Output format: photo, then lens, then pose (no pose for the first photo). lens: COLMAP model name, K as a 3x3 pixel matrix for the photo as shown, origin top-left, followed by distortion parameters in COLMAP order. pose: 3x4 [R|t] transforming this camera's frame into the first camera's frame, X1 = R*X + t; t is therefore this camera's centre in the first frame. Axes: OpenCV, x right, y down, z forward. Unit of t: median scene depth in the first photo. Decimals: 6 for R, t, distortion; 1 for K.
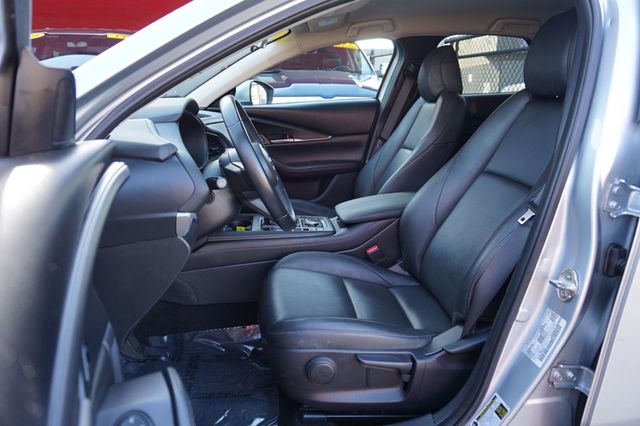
lens RADIAL K [[436.9, 0, 320.0], [0, 436.9, 213.0], [0, 0, 1]] dist [-0.036583, 0.047474]
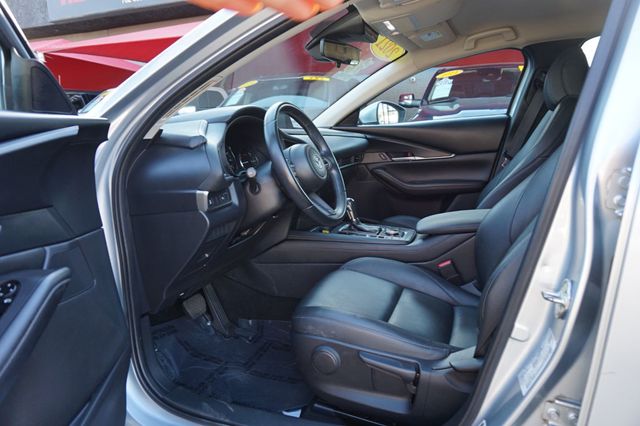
lens RADIAL K [[436.9, 0, 320.0], [0, 436.9, 213.0], [0, 0, 1]] dist [-0.036583, 0.047474]
pose [[0.894185, 0.057551, -0.443983, 0.292812], [-0.094077, 0.993715, -0.060664, 0.057704], [0.437701, 0.096013, 0.893979, 0.035831]]
